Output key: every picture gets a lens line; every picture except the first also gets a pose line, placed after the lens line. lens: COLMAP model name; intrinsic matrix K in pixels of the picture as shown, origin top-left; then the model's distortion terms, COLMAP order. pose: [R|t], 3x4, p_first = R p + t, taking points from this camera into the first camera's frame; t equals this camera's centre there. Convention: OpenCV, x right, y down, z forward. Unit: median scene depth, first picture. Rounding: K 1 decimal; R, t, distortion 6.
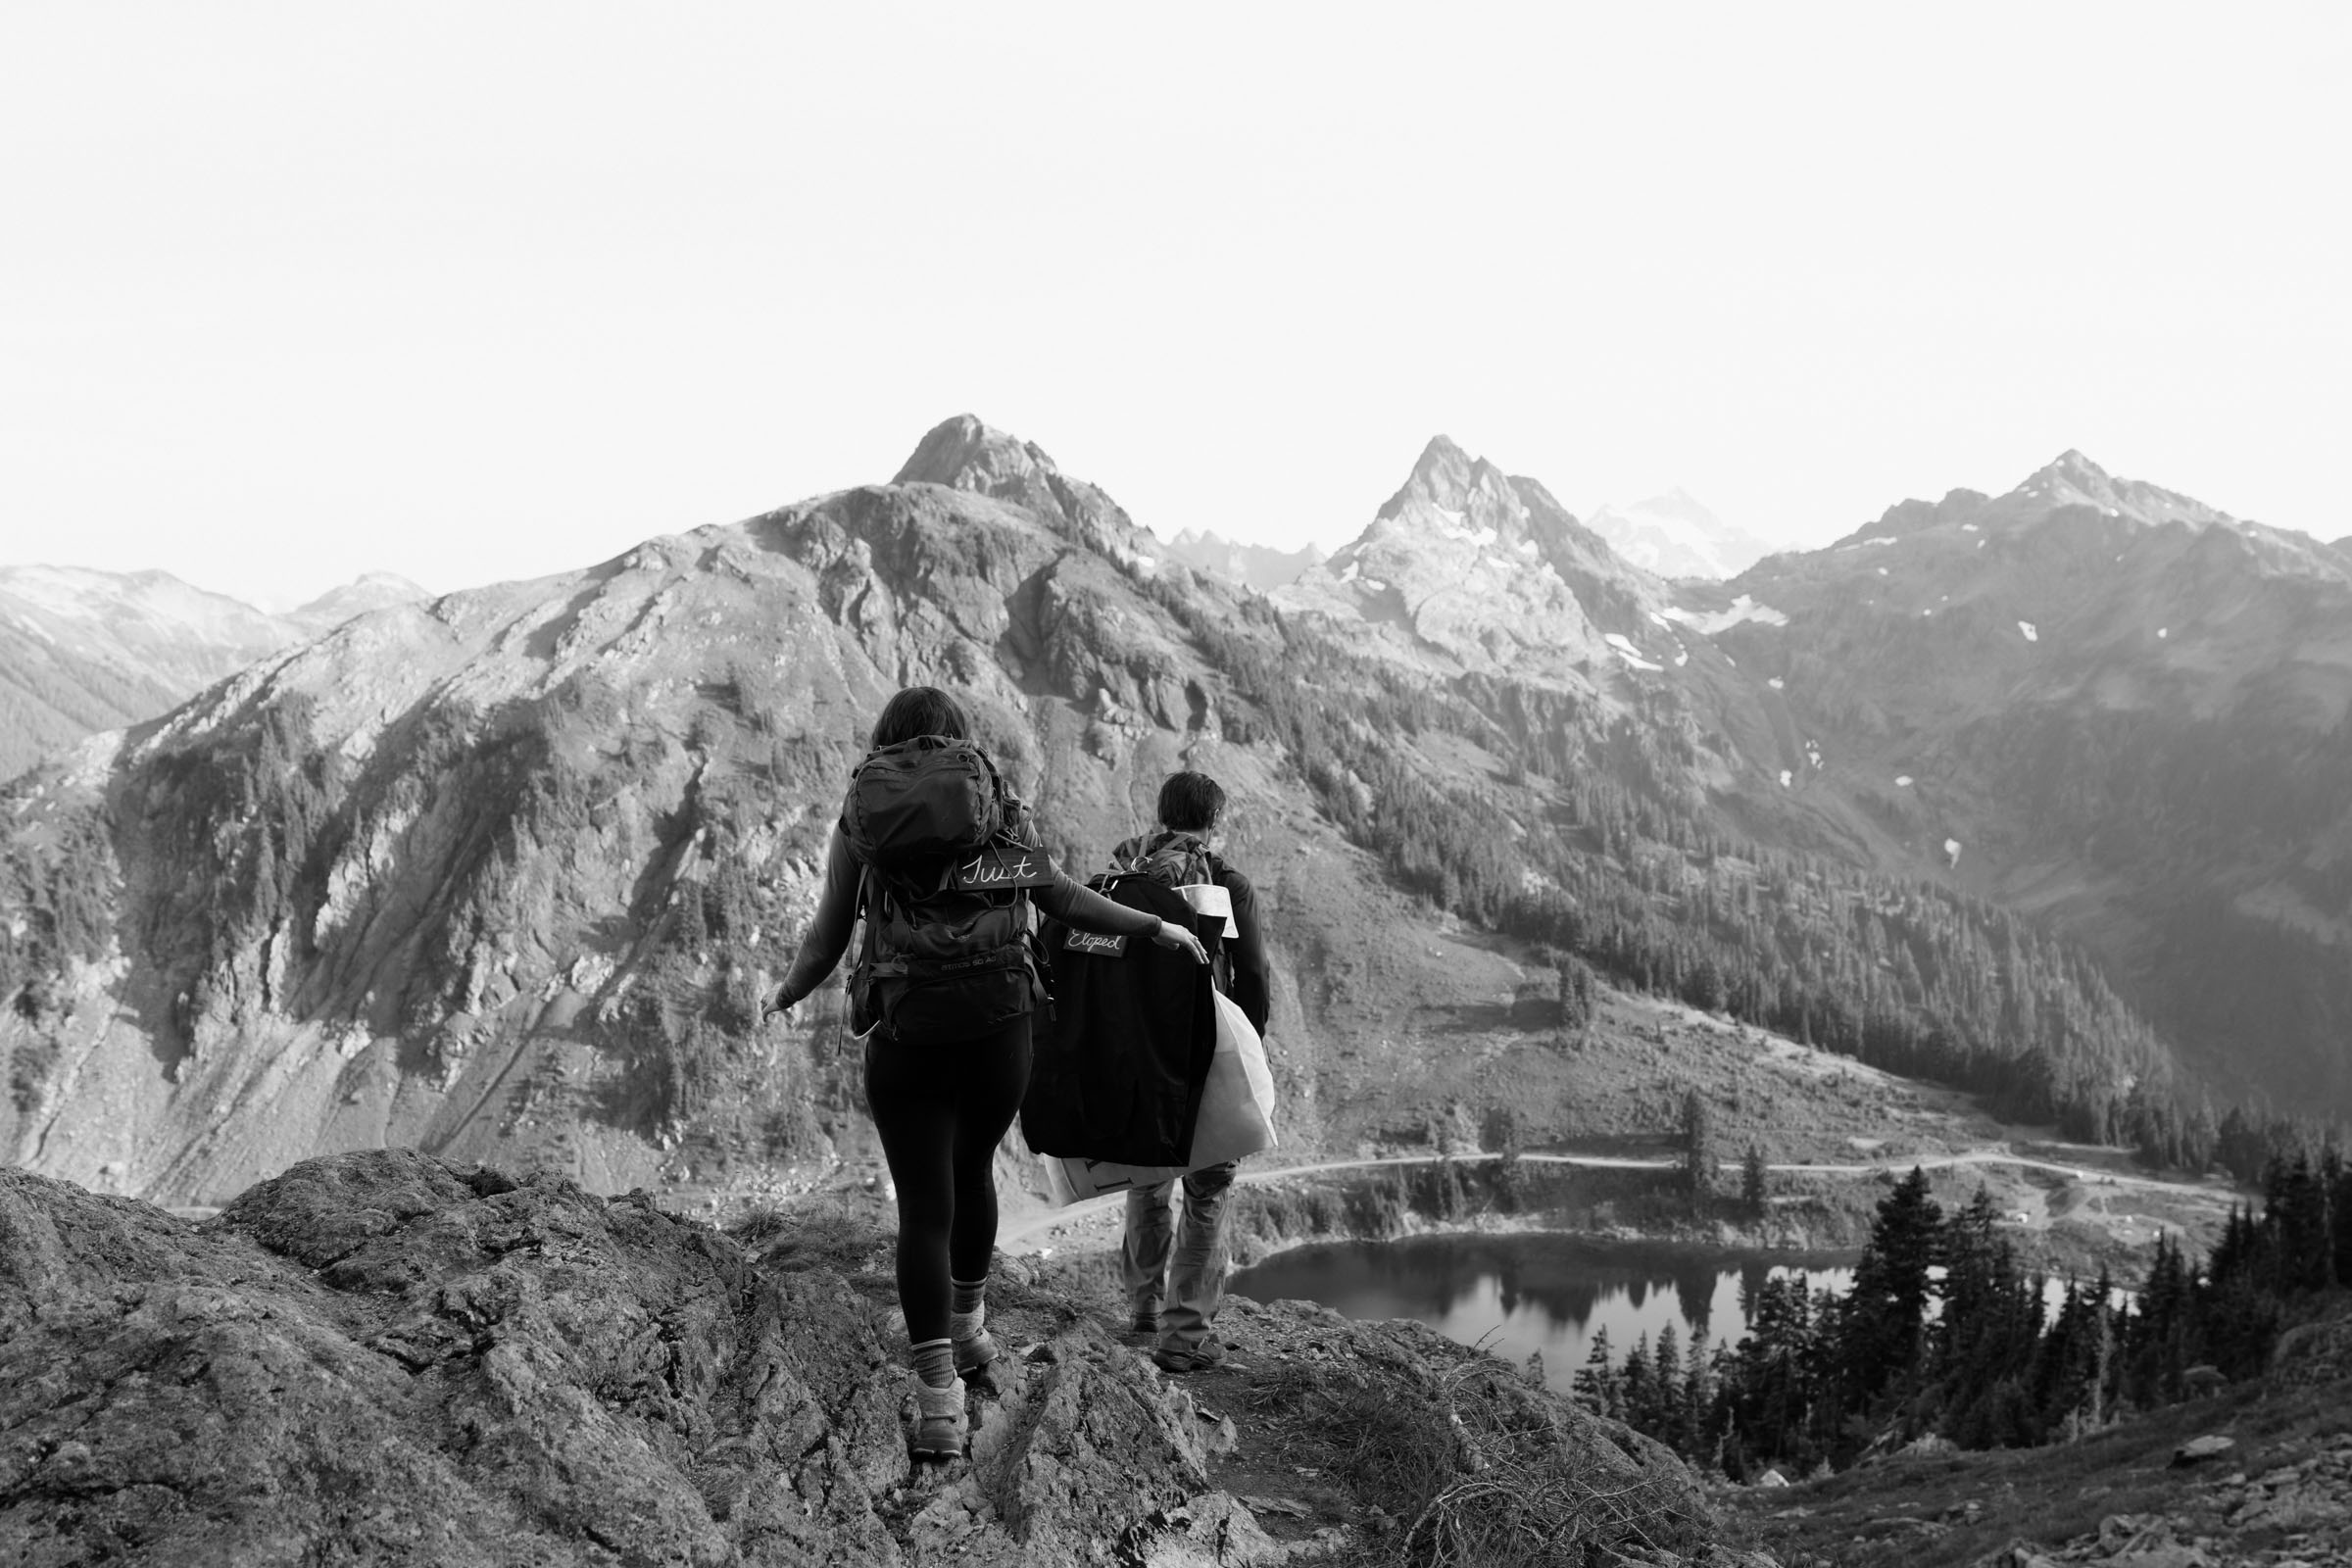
lens RADIAL K [[1934.8, 0, 1182.6], [0, 1934.8, 774.5], [0, 0, 1]] dist [0.003002, -0.008390]
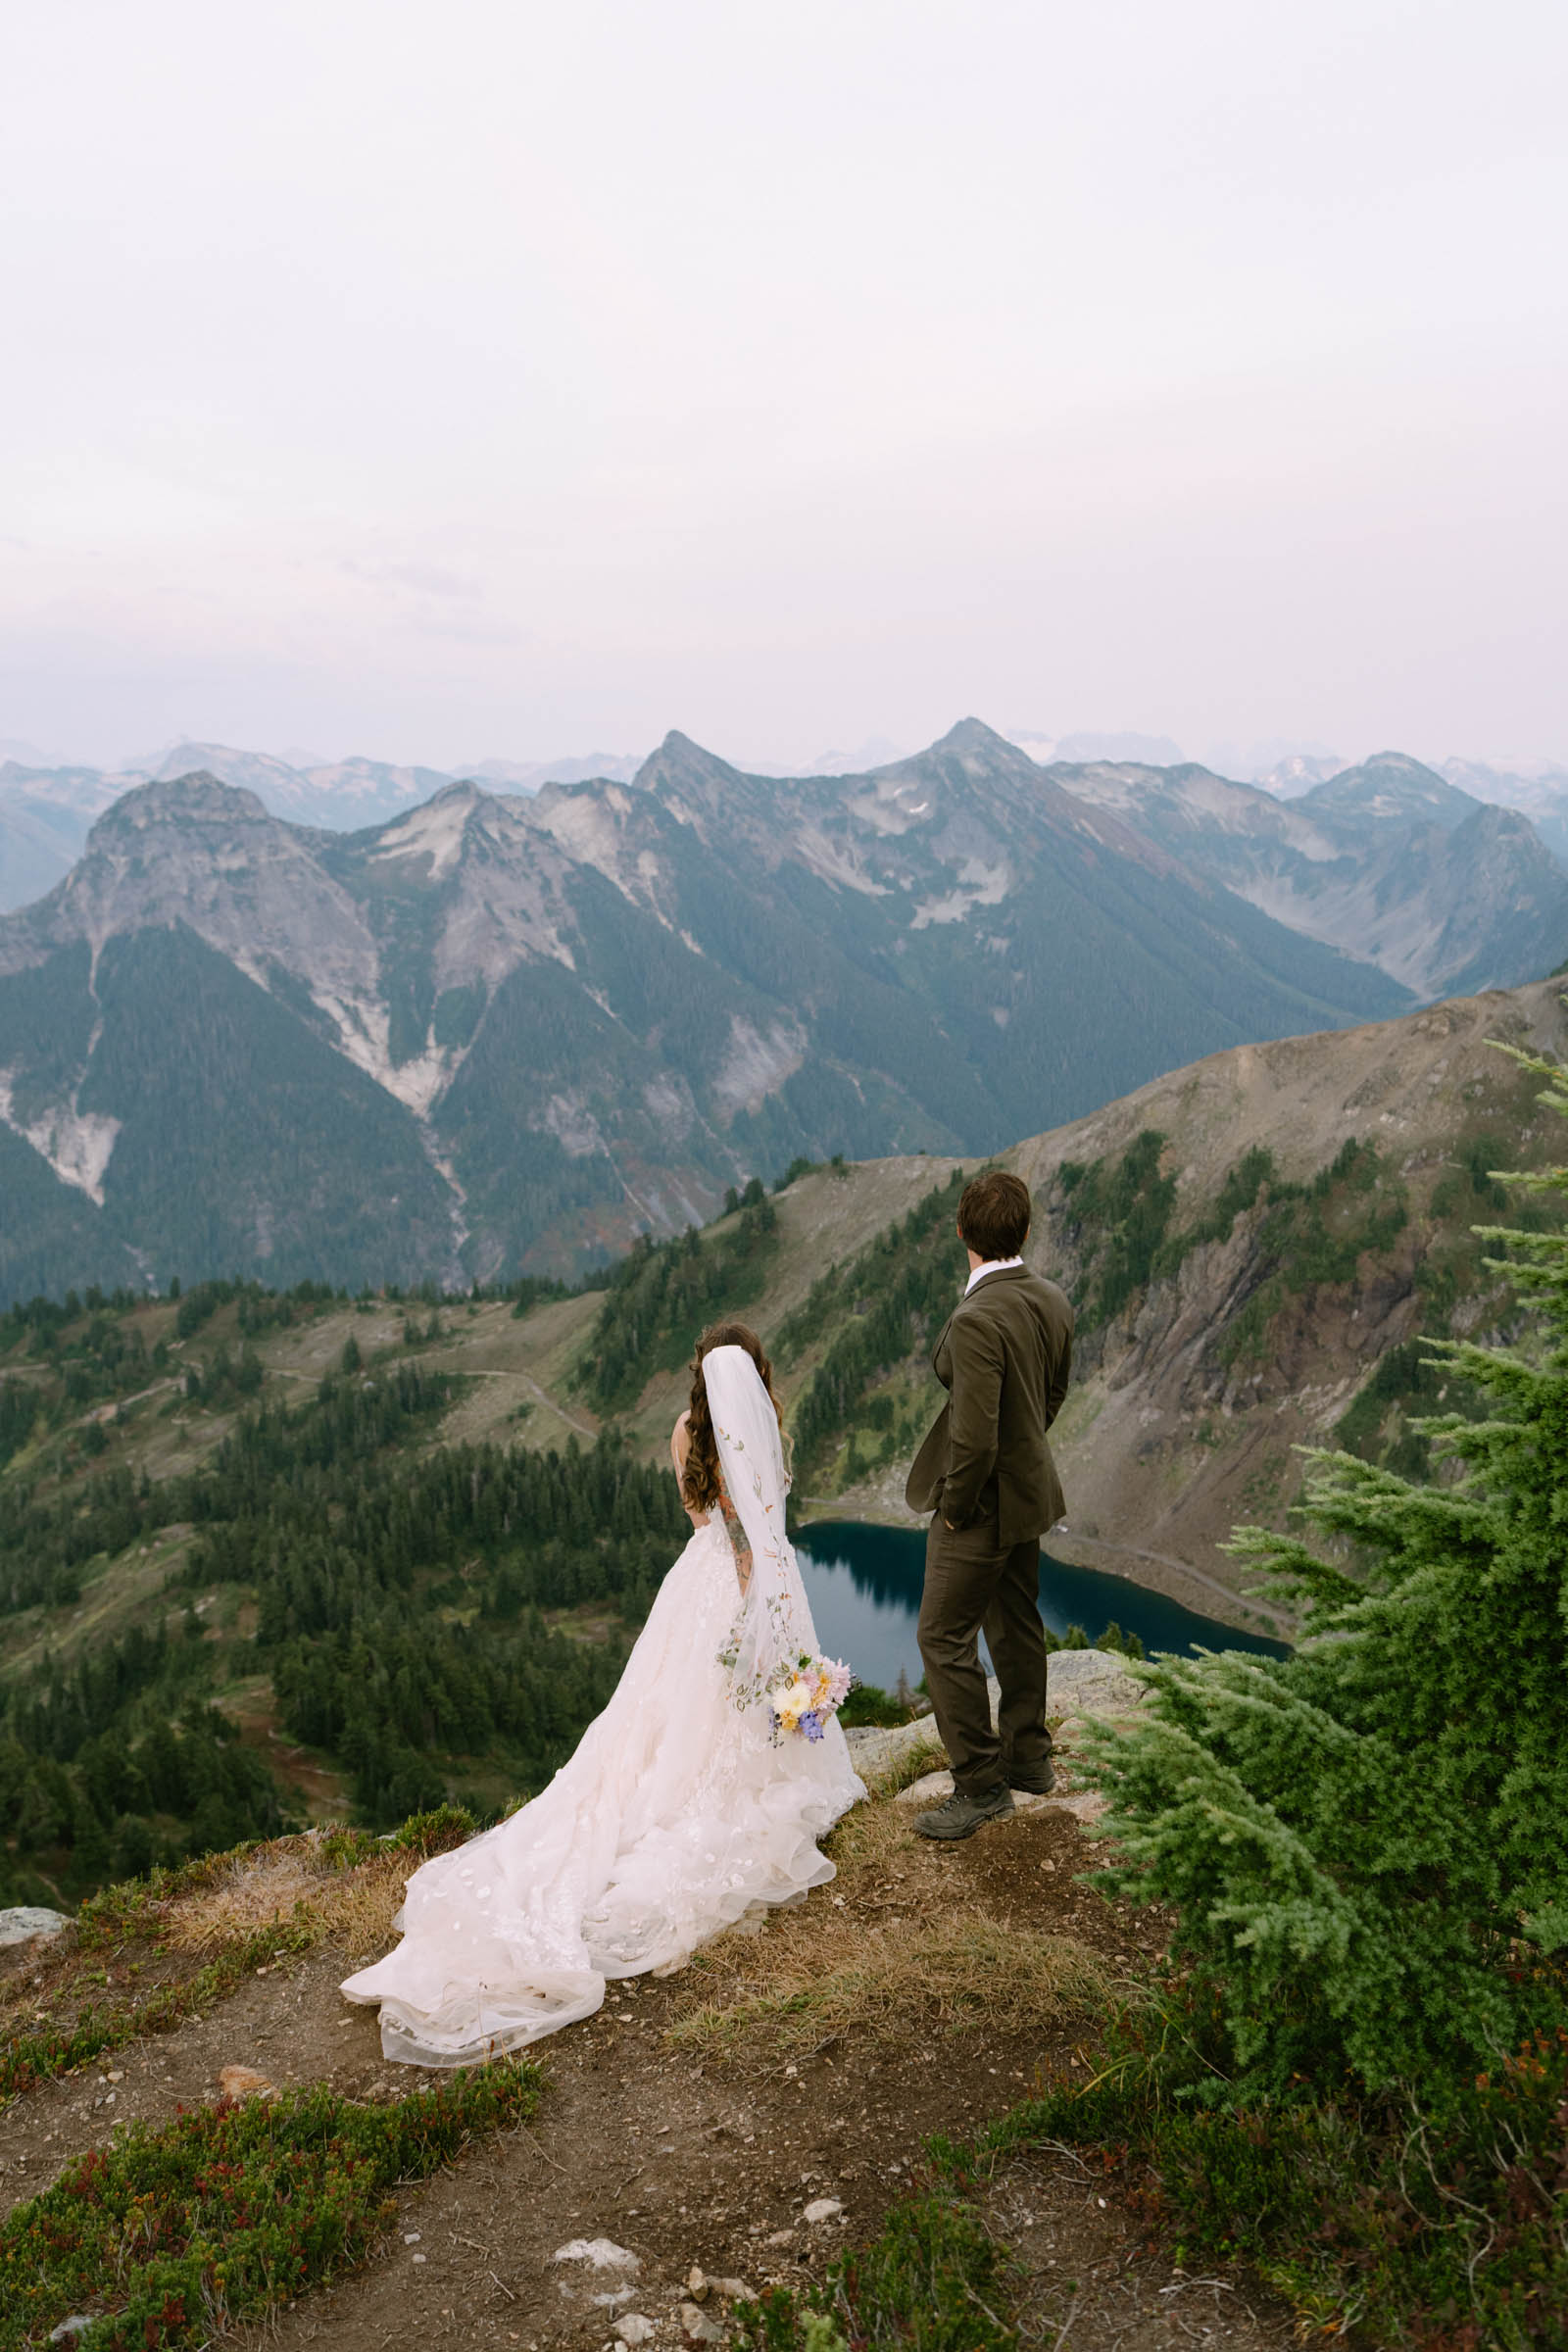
lens RADIAL K [[1909.1, 0, 784.0], [0, 1909.1, 1176.0], [0, 0, 1]] dist [-0.008743, -0.004417]
pose [[0.760425, 0.136709, -0.634874, 0.228187], [-0.045001, 0.986335, 0.158489, -0.238726], [0.647865, -0.091949, 0.756185, -0.211879]]
